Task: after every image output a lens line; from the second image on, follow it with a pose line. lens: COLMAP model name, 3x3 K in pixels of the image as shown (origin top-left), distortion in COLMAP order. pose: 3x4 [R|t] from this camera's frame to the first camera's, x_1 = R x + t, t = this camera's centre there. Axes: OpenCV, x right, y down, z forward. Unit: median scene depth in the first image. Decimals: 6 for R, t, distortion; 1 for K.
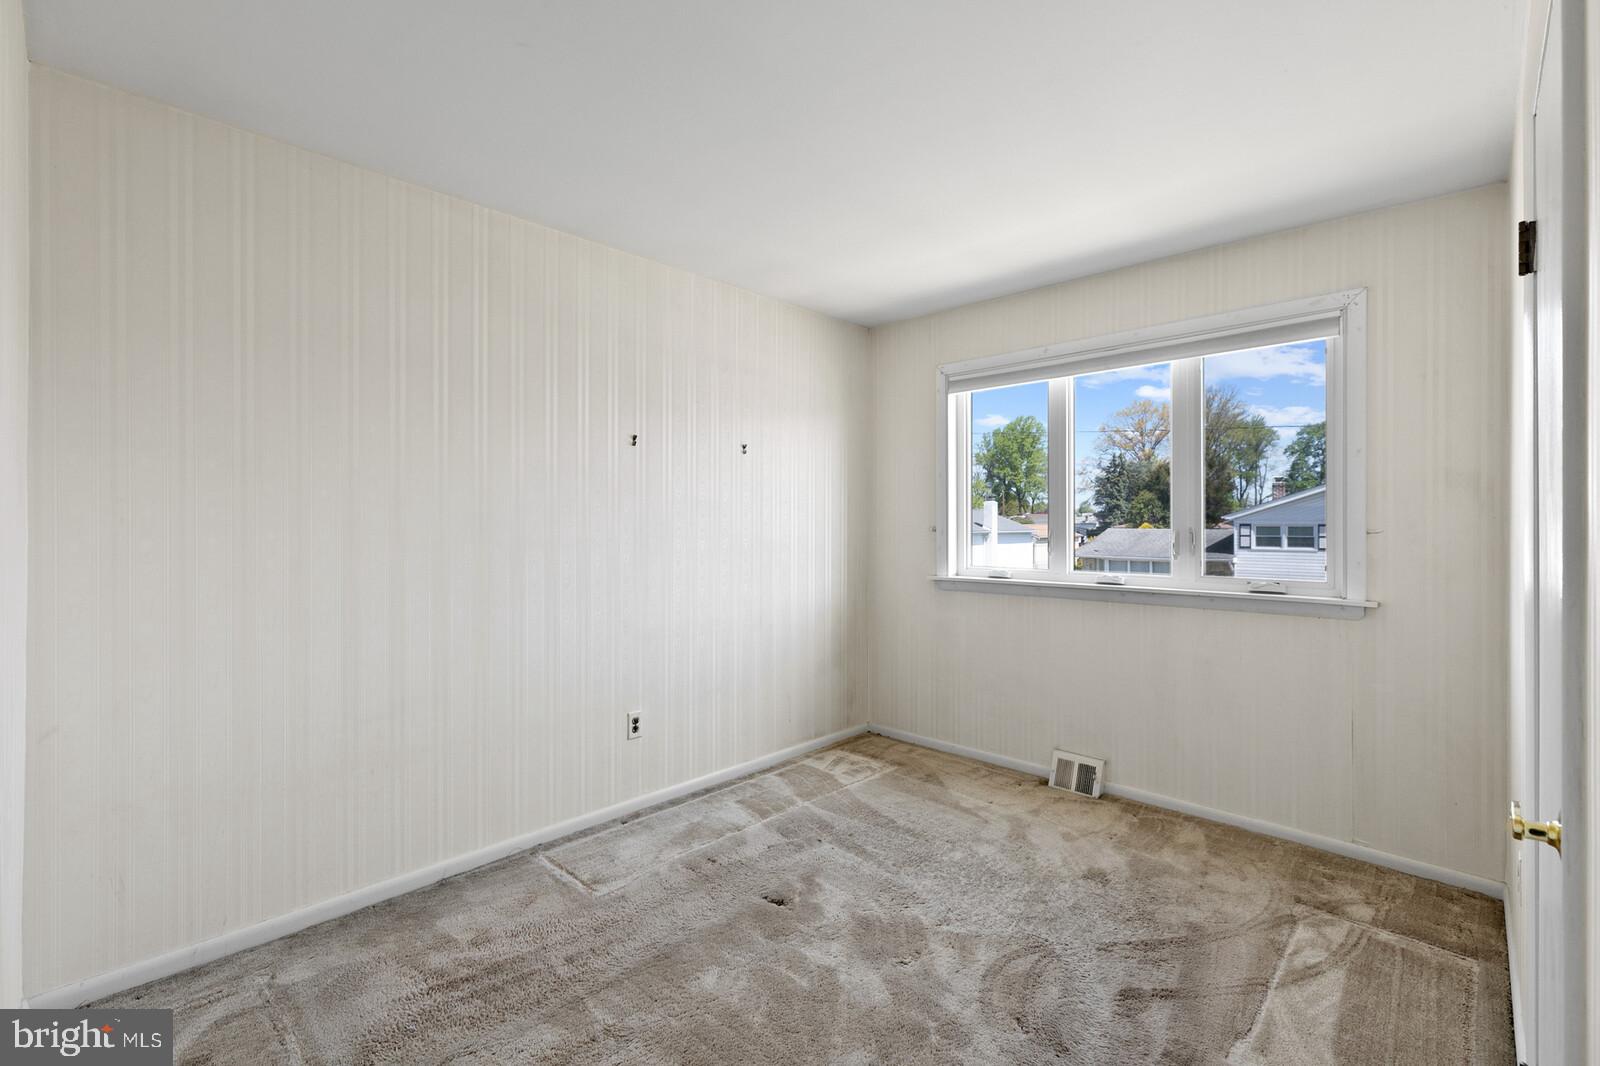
lens RADIAL K [[712.4, 0, 799.3], [0, 712.4, 528.4], [0, 0, 1]] dist [0.000033, 0.000174]
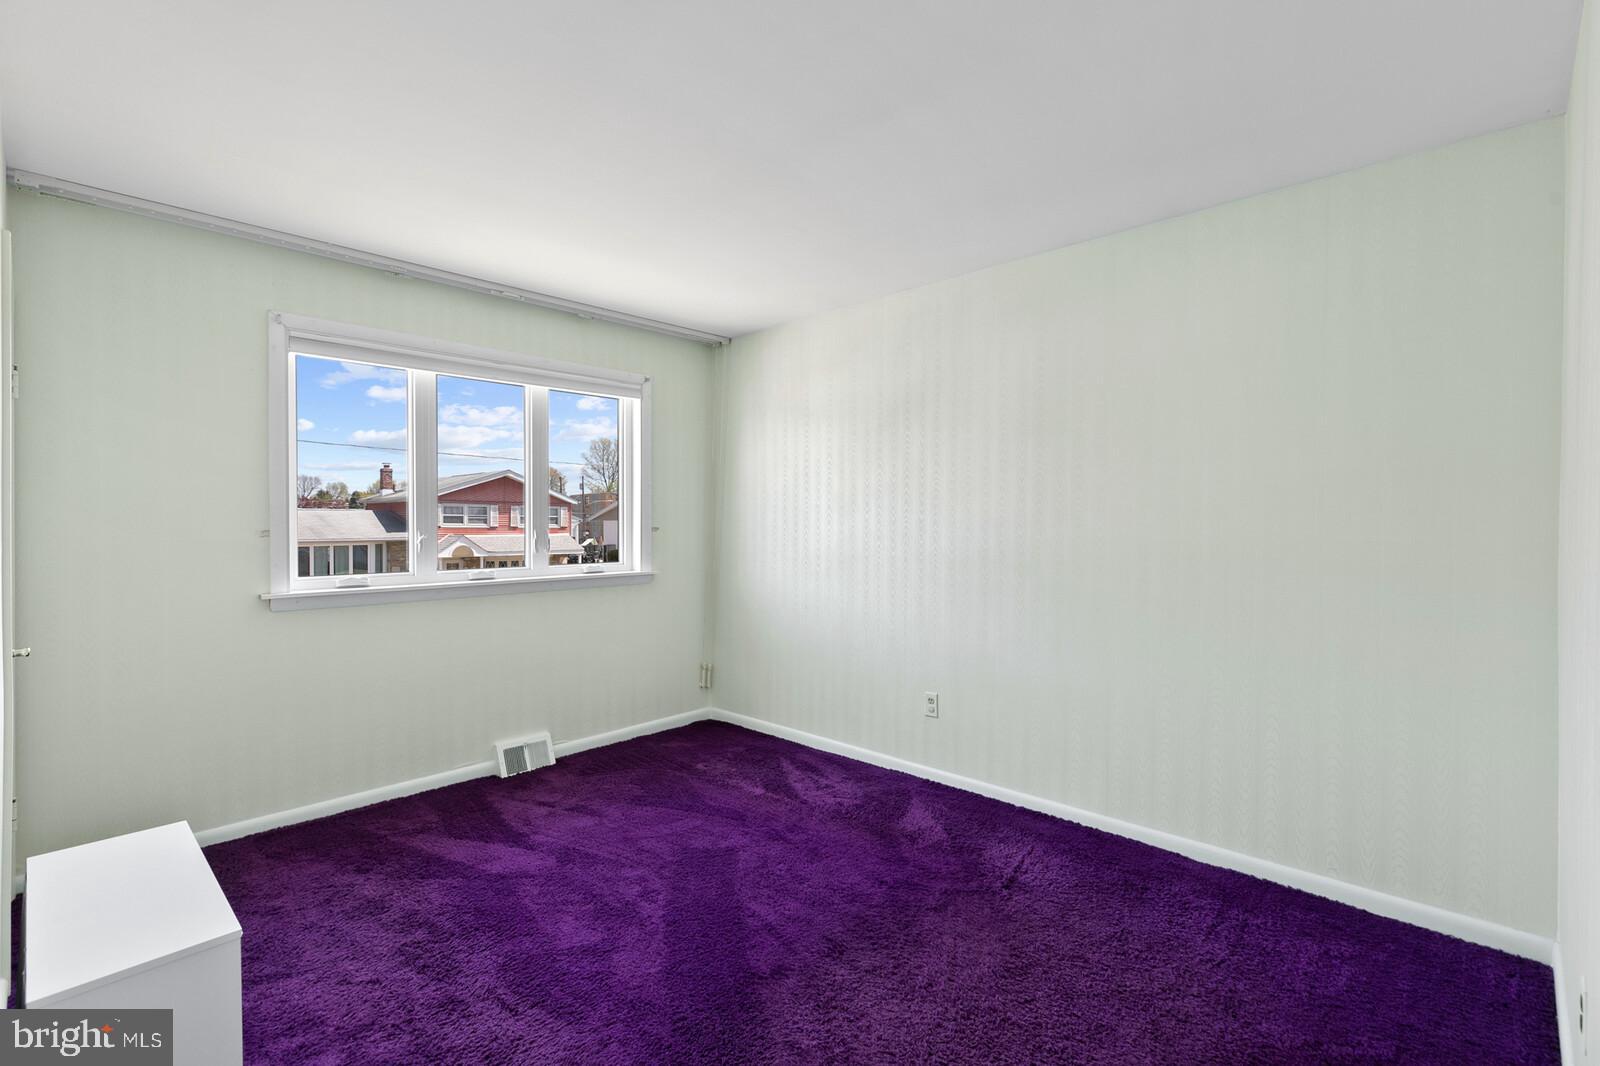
lens RADIAL K [[712.4, 0, 799.3], [0, 712.4, 528.4], [0, 0, 1]] dist [0.000033, 0.000174]
pose [[0.027018, -0.005861, 0.999618, -0.605267], [0.005828, 0.999967, 0.005705, -0.002713], [-0.999618, 0.005671, 0.027051, 0.498336]]
